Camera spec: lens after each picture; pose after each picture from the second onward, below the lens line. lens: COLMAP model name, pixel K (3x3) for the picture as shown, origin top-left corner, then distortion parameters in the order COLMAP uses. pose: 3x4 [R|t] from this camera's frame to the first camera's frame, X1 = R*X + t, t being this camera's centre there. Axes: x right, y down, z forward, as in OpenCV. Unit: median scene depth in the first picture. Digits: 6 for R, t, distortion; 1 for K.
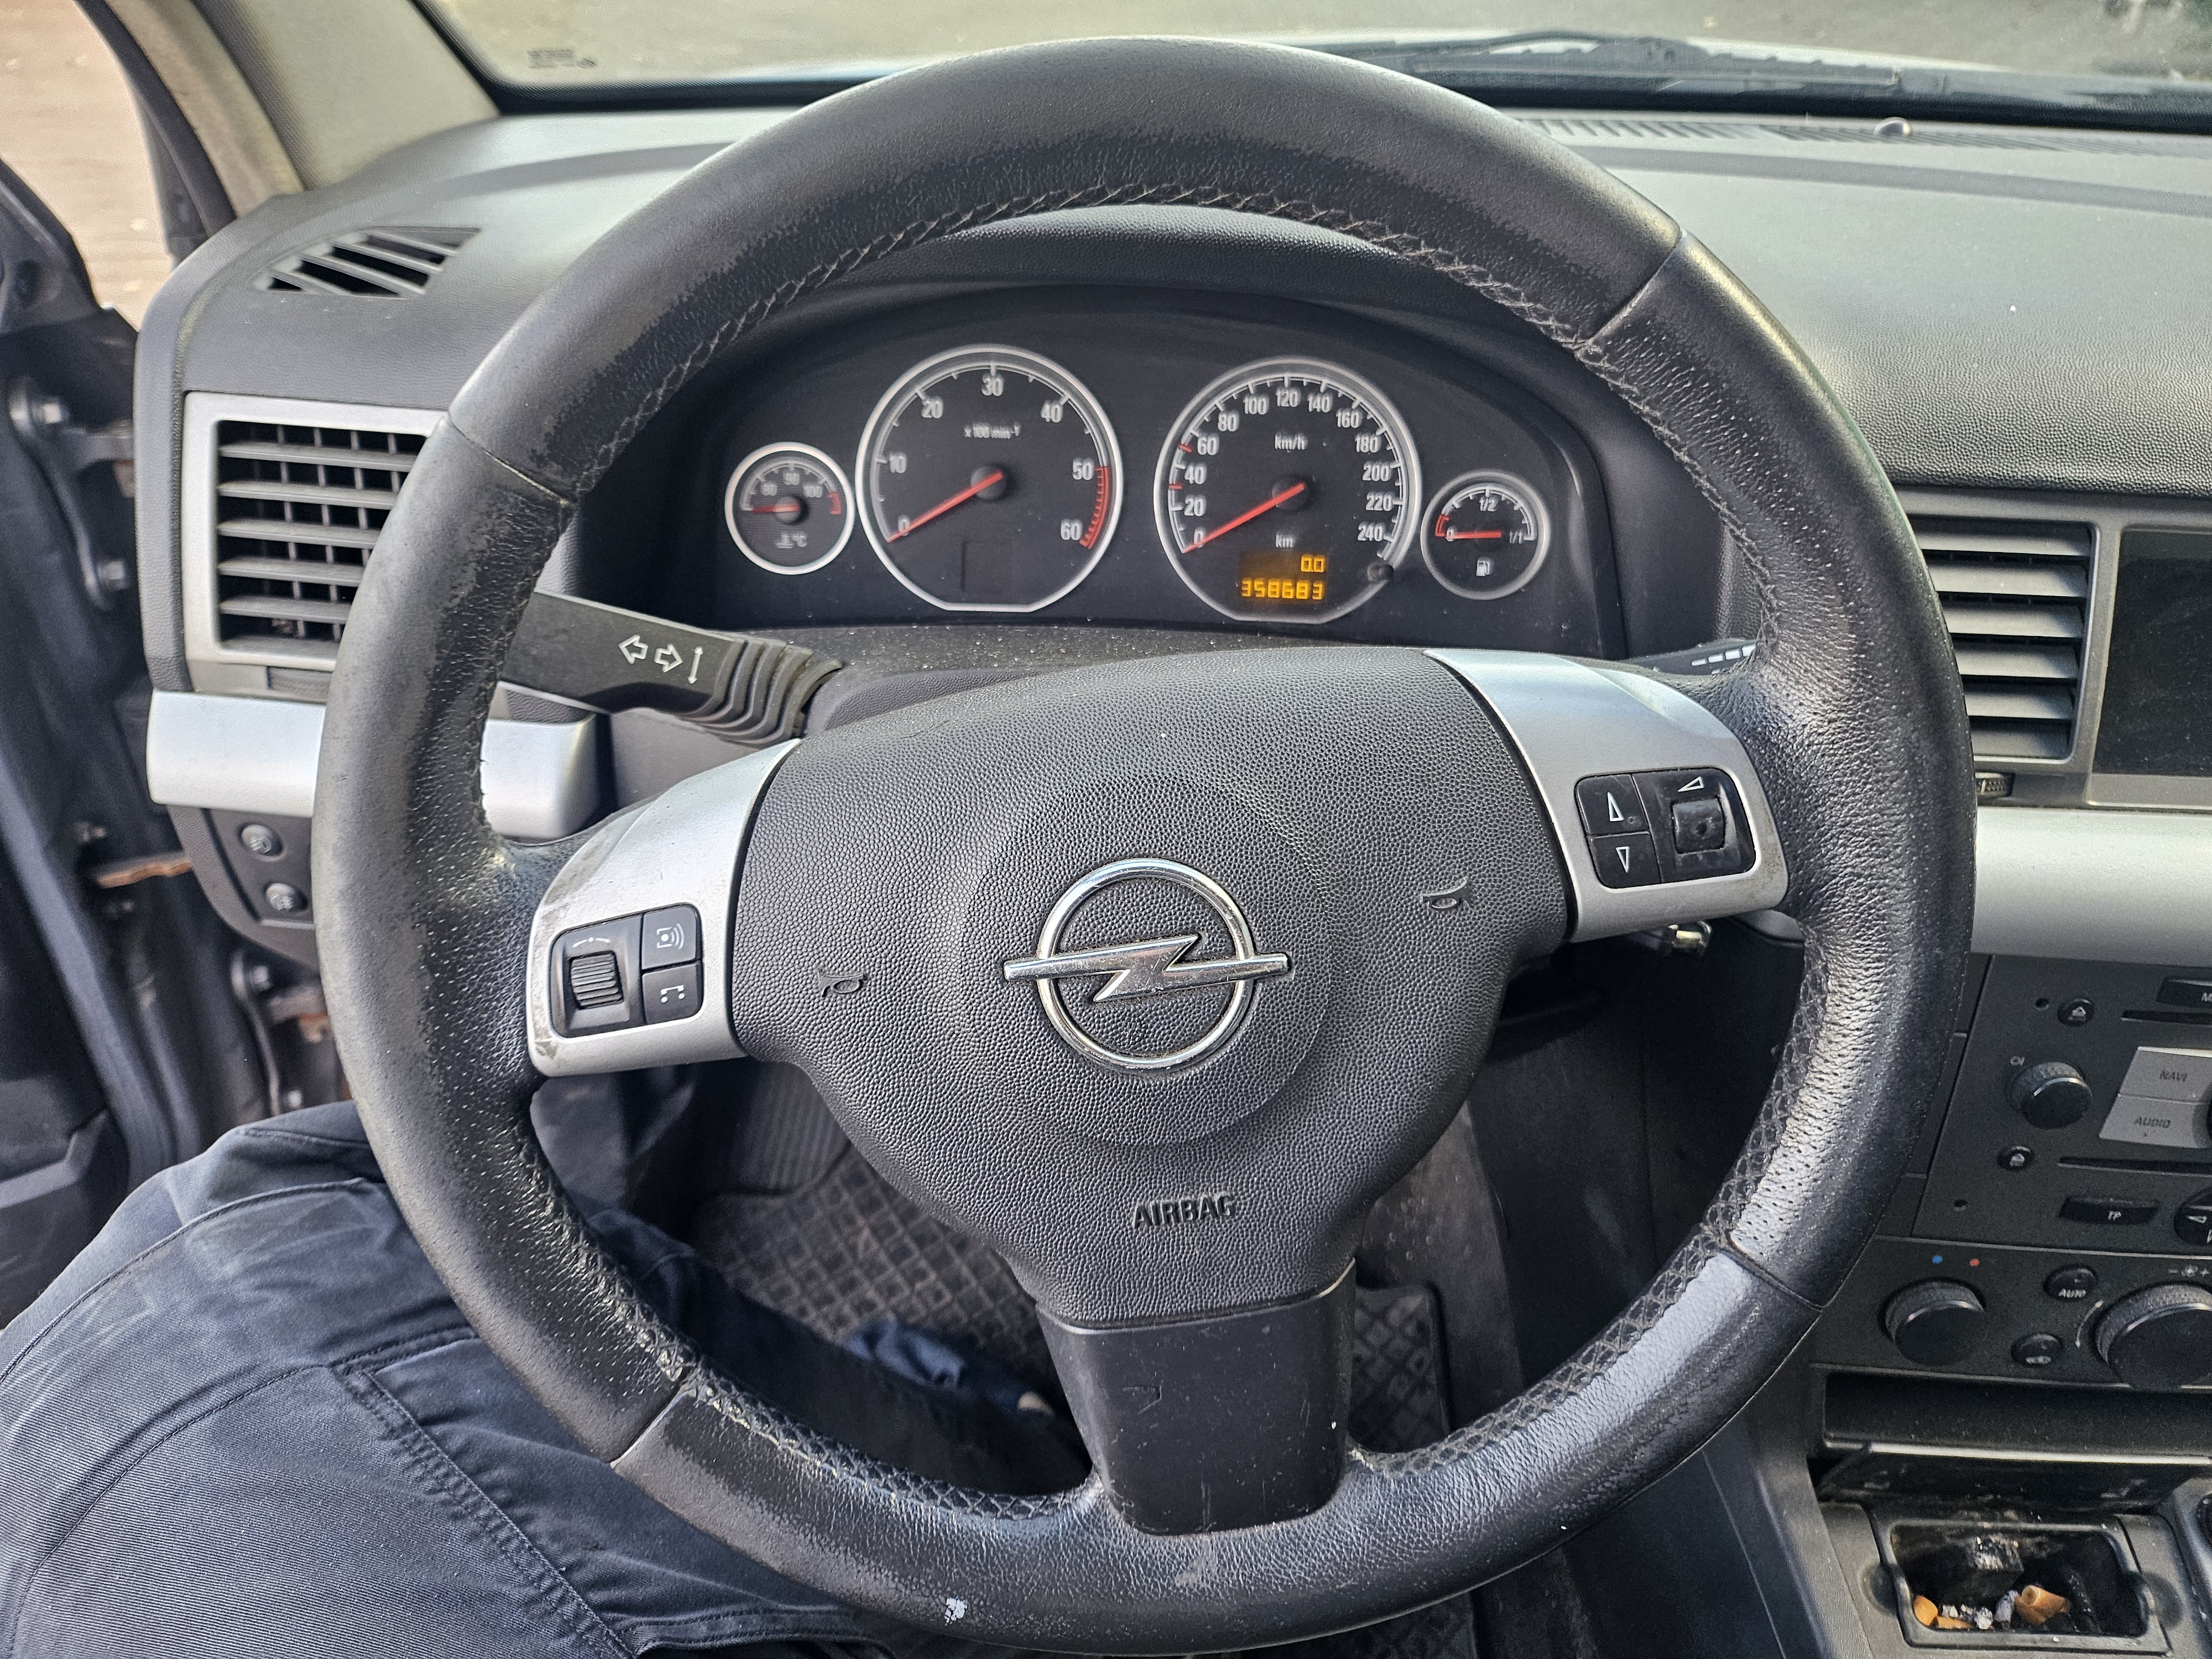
lens RADIAL K [[1543.3, 0, 1120.3], [0, 1543.3, 831.8], [0, 0, 1]] dist [0.051573, -0.052876]
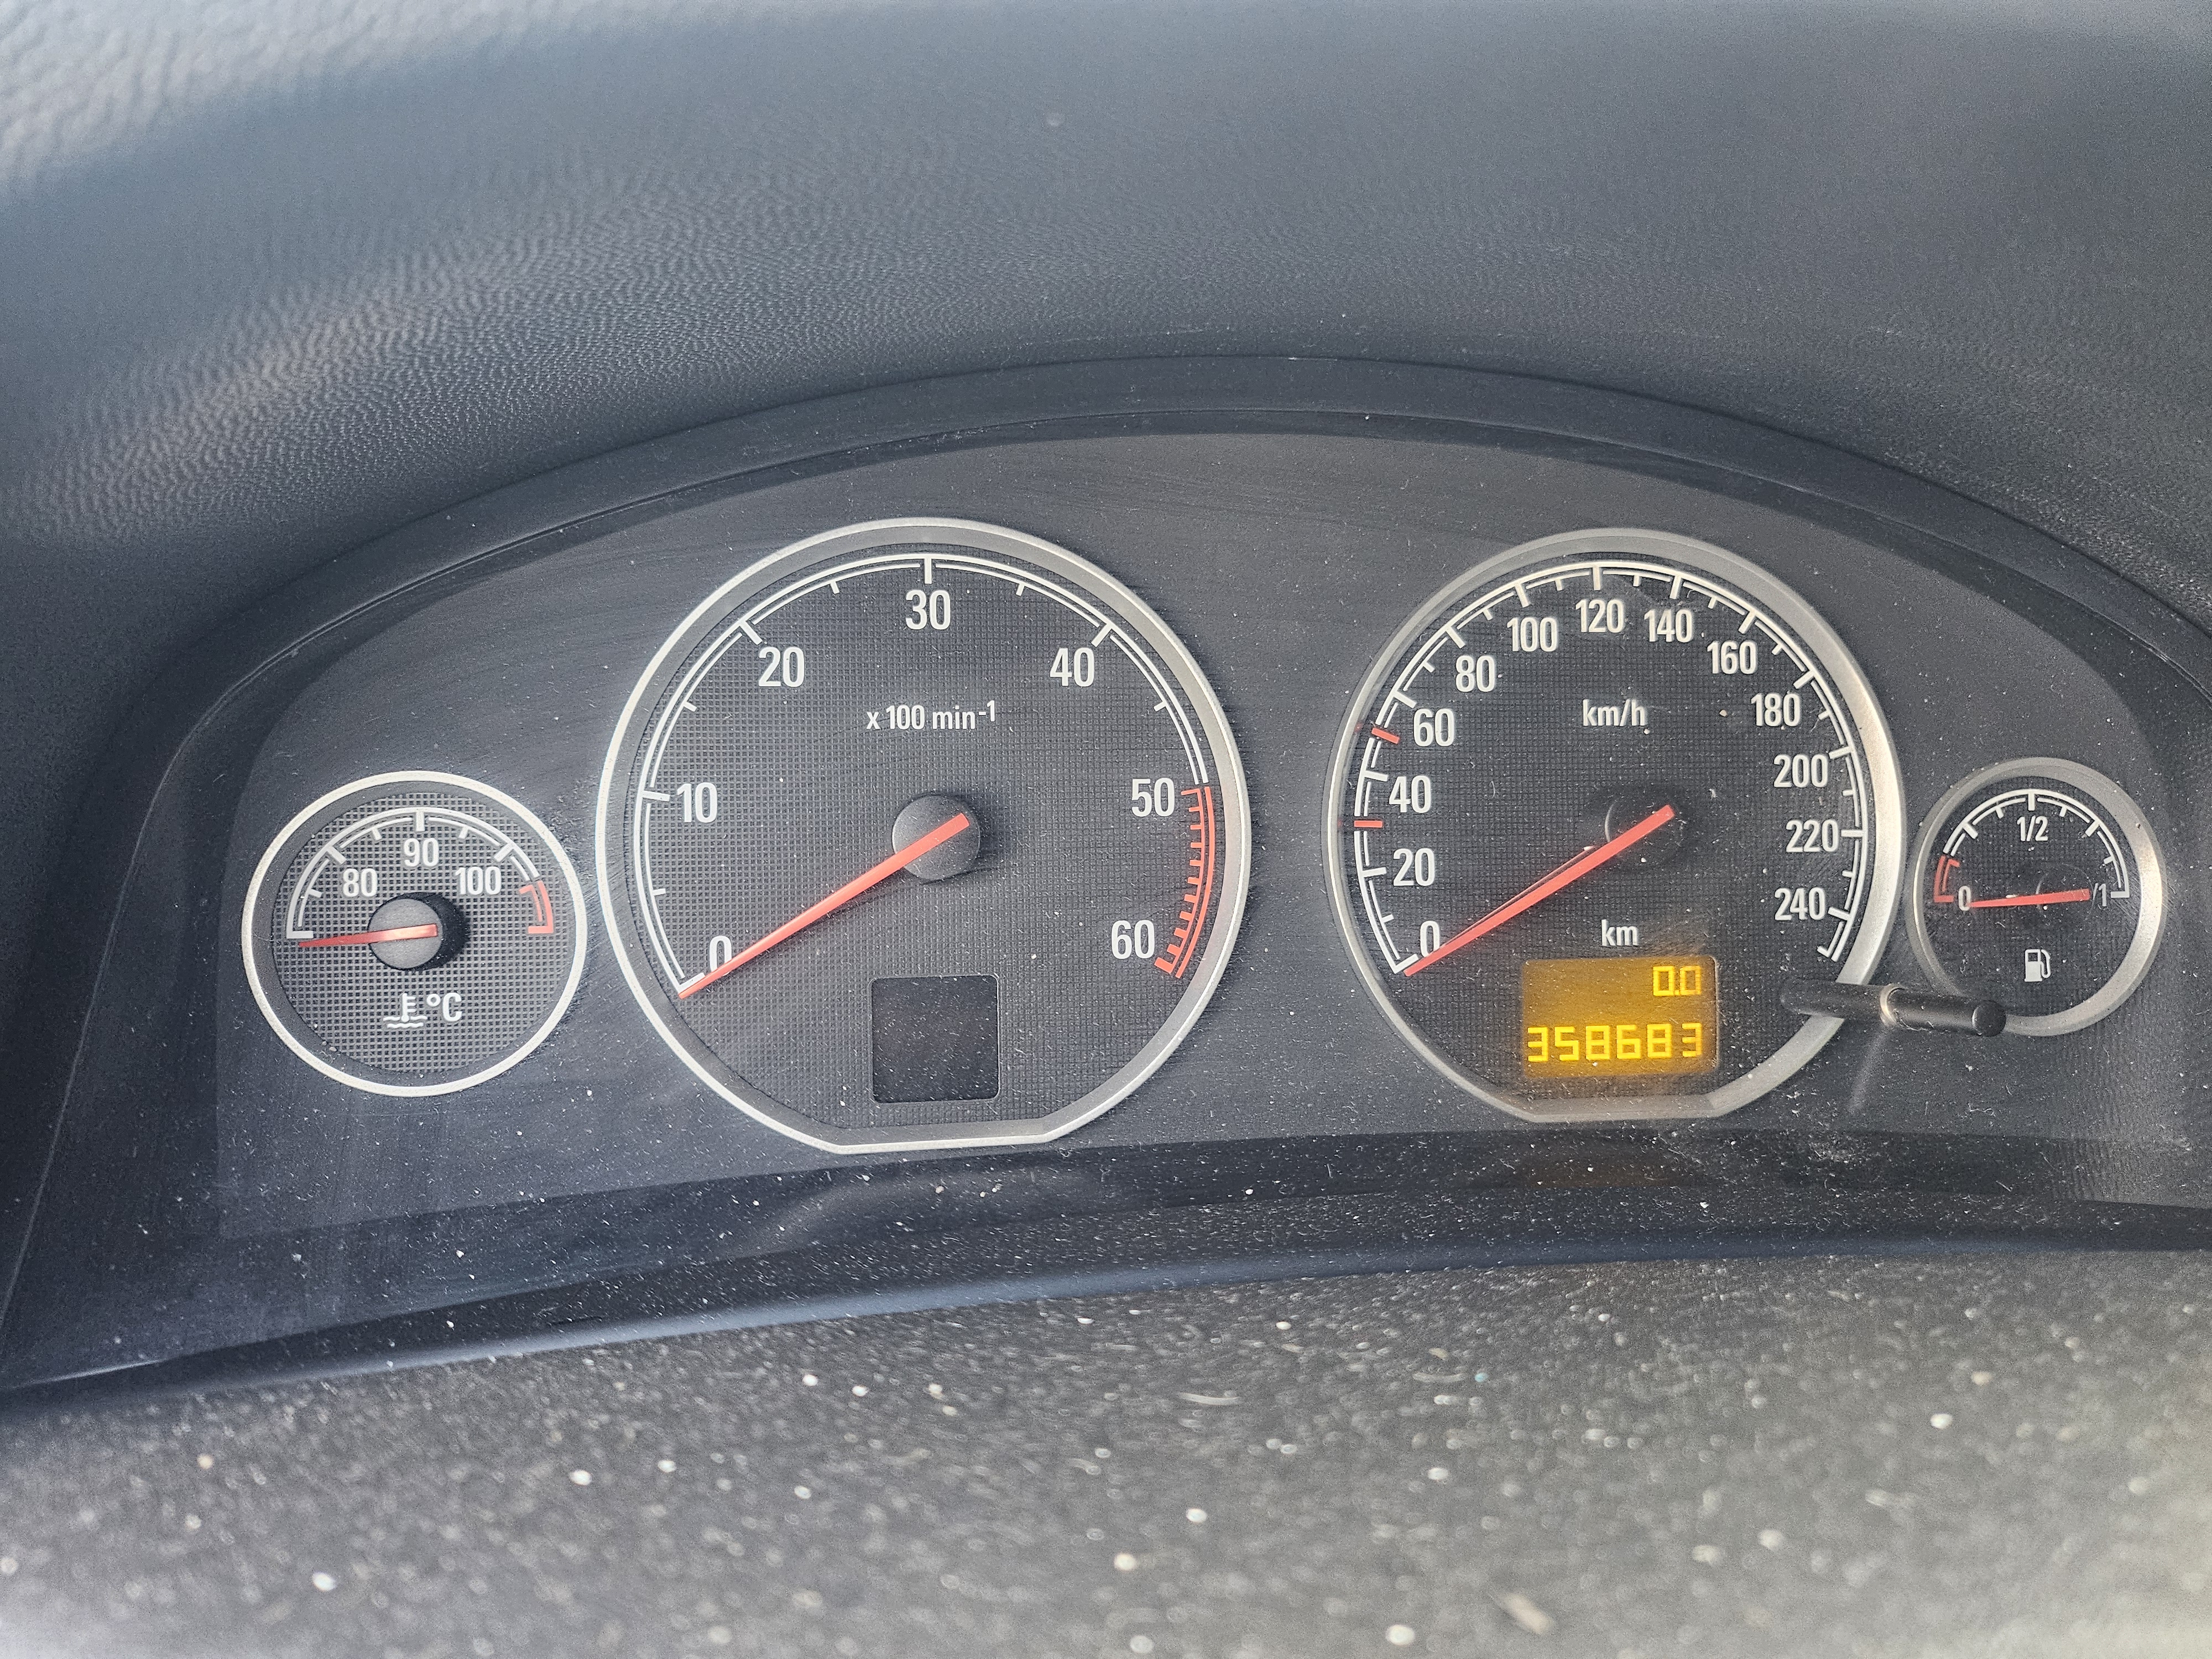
lens RADIAL K [[1543.3, 0, 1108.2], [0, 1543.3, 898.8], [0, 0, 1]] dist [0.051573, -0.052876]
pose [[0.986012, -0.057797, 0.156330, -0.105537], [0.076778, 0.990013, -0.118235, -0.161066], [-0.147935, 0.128583, 0.980603, 0.606289]]
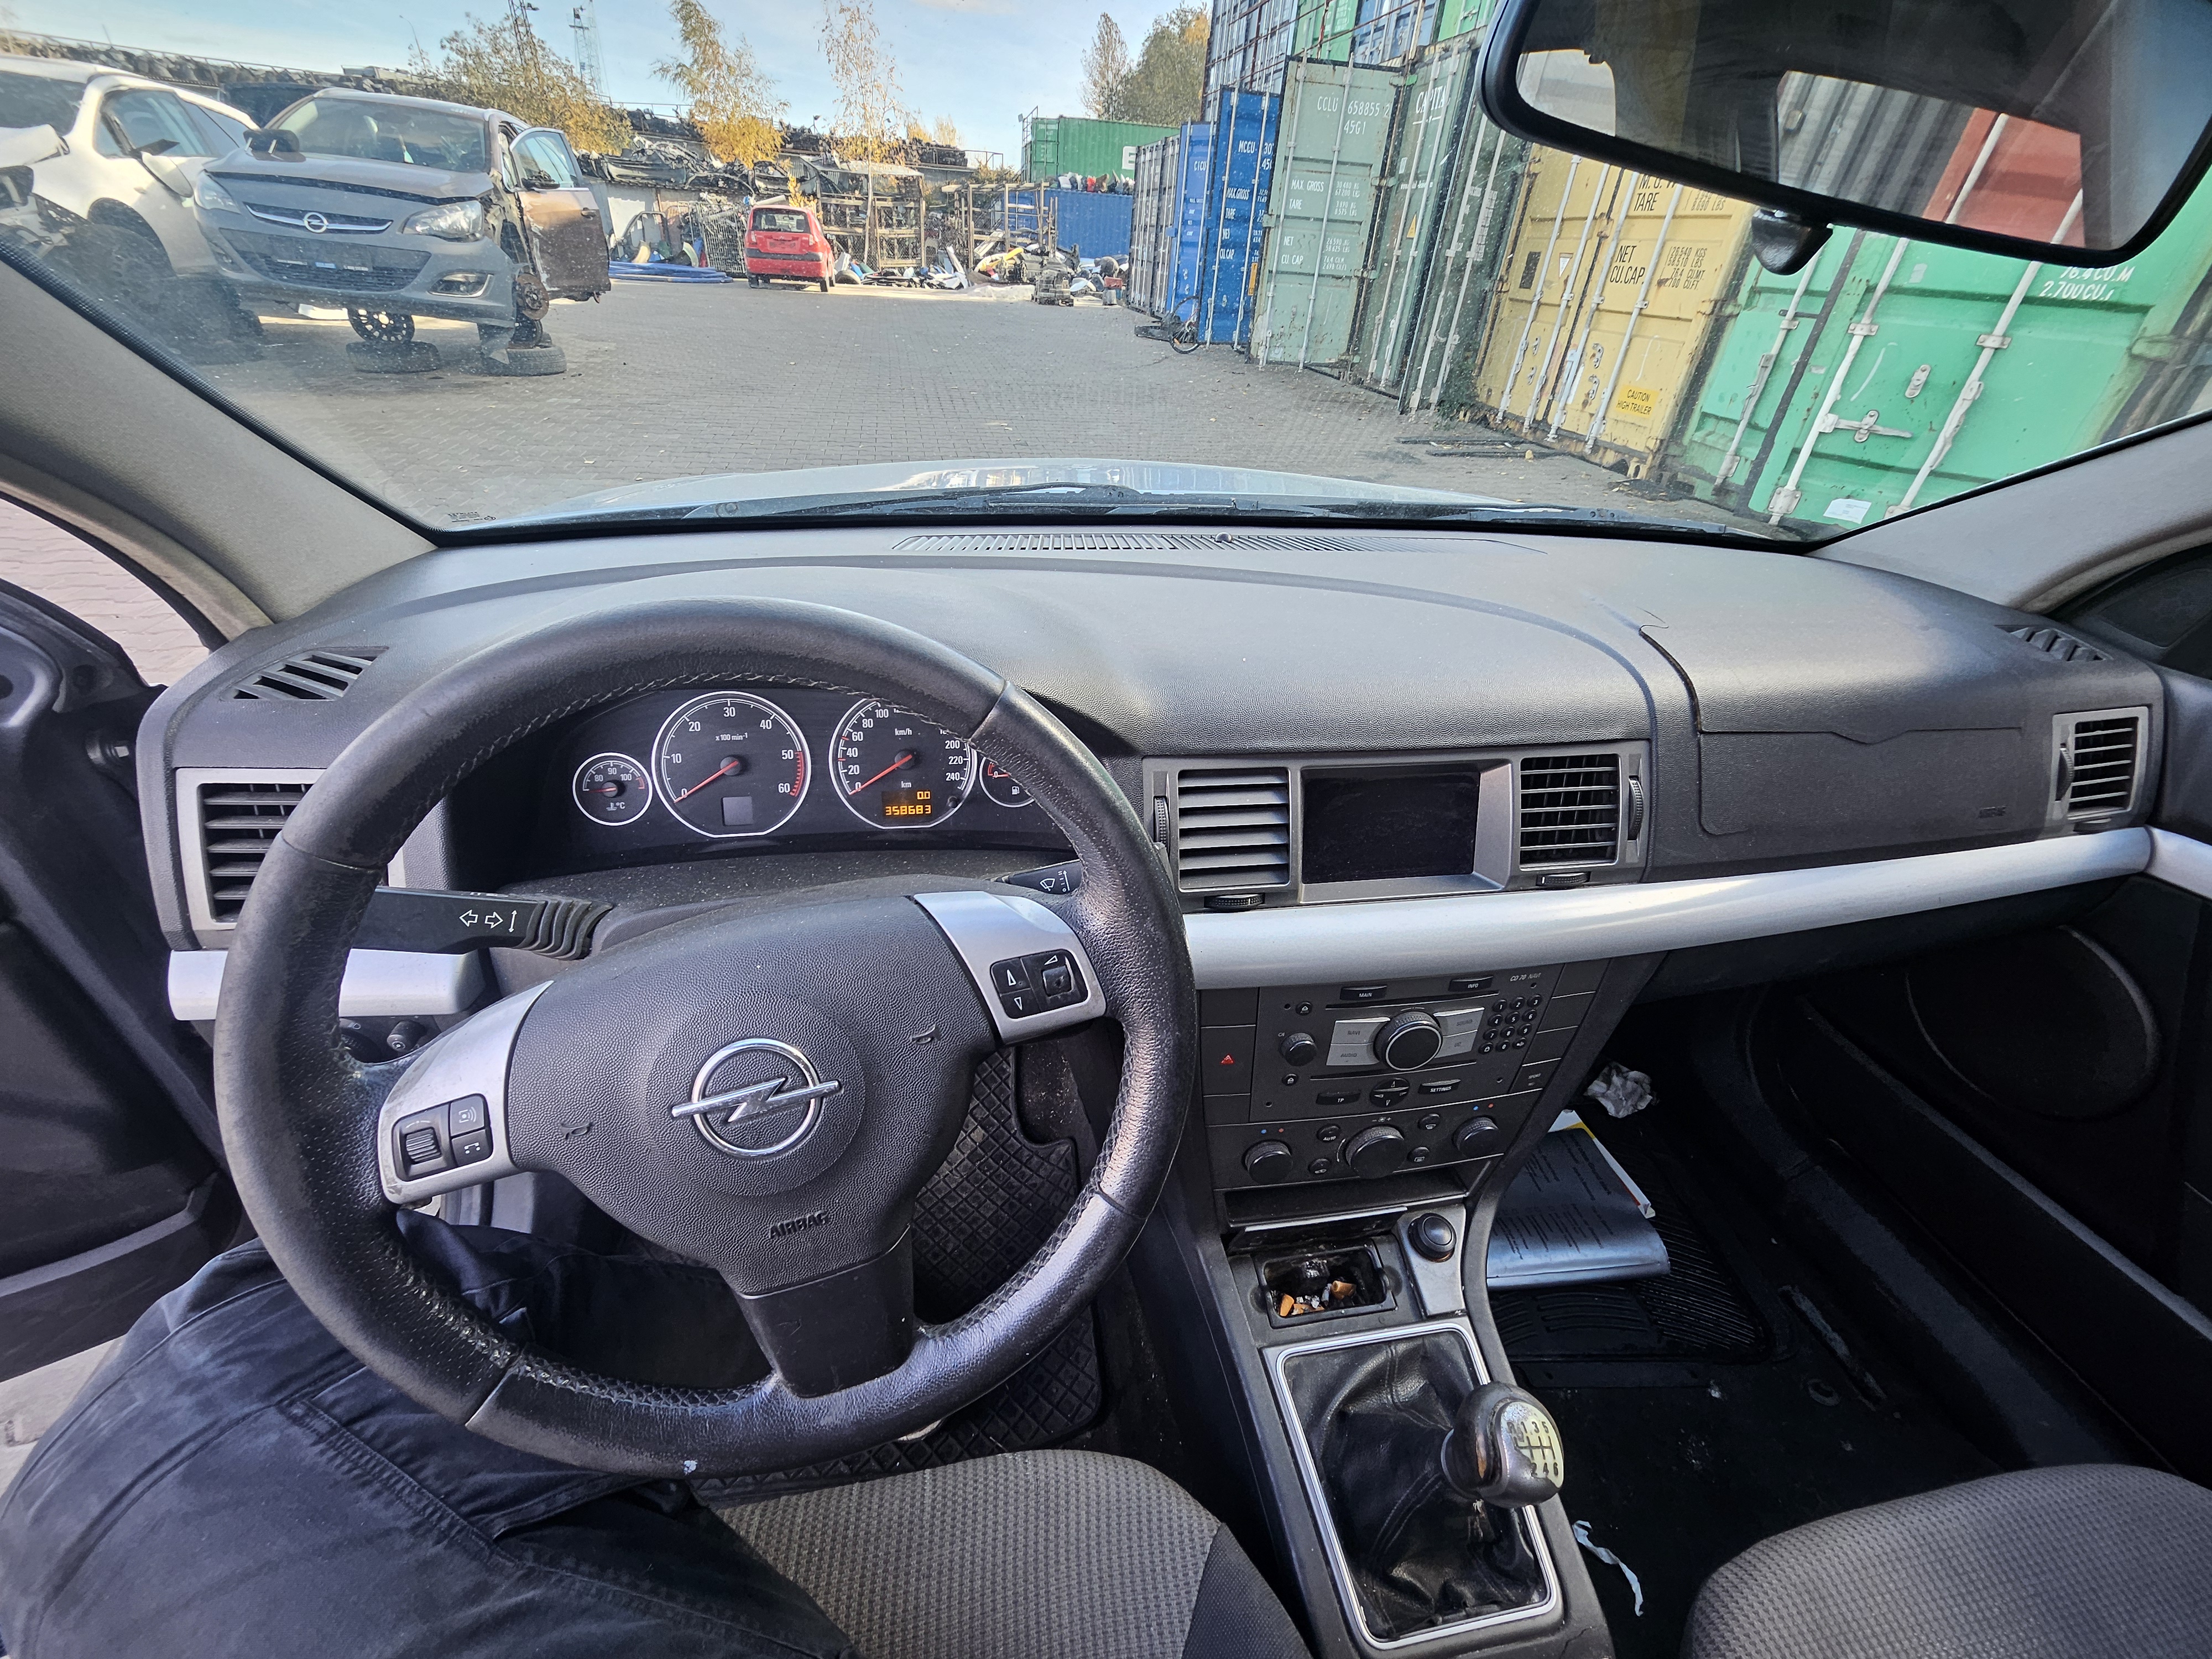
lens RADIAL K [[846.9, 0, 1100.2], [0, 846.9, 829.5], [0, 0, 1]] dist [0.008538, 0.000006]
pose [[0.981089, -0.087991, 0.172401, 0.157783], [0.091472, 0.995731, -0.012339, -0.104052], [-0.170580, 0.027875, 0.984950, -0.027997]]
